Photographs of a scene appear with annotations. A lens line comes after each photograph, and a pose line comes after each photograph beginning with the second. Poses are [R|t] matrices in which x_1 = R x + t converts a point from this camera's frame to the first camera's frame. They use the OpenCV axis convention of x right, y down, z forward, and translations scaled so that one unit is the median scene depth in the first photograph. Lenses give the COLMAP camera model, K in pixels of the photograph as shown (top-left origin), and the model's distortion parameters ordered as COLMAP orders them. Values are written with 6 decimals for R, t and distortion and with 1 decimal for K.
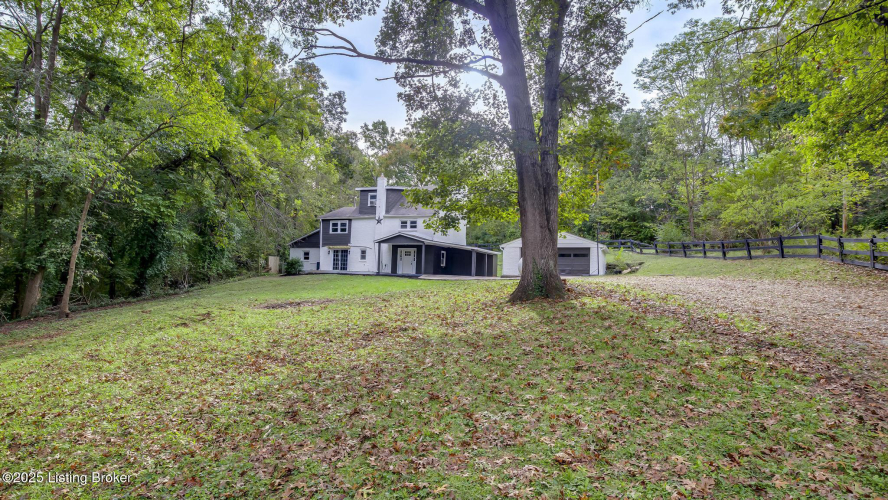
lens RADIAL K [[464.3, 0, 444.0], [0, 464.3, 250.0], [0, 0, 1]] dist [-0.032398, 0.000224]
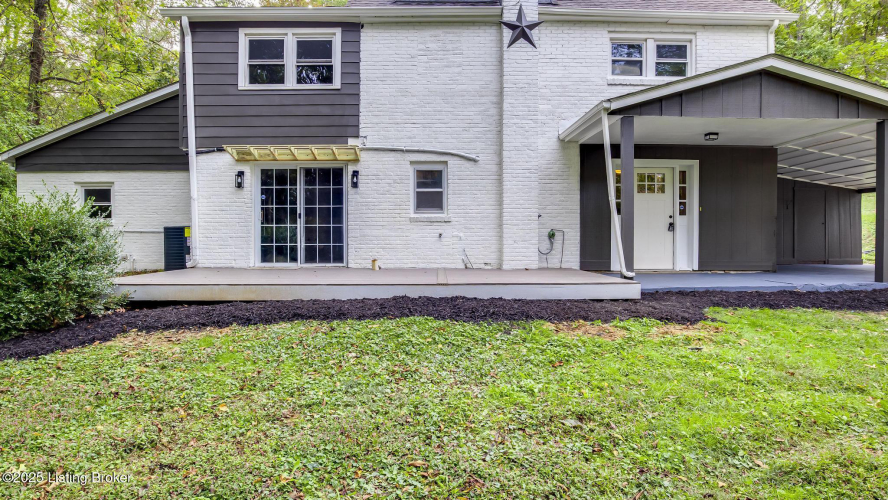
lens RADIAL K [[464.3, 0, 444.0], [0, 464.3, 250.0], [0, 0, 1]] dist [-0.032398, 0.000224]
pose [[0.912426, -0.042288, 0.407050, -0.254674], [0.006870, 0.996090, 0.088082, 0.019280], [-0.409183, -0.077572, 0.909149, 0.782289]]
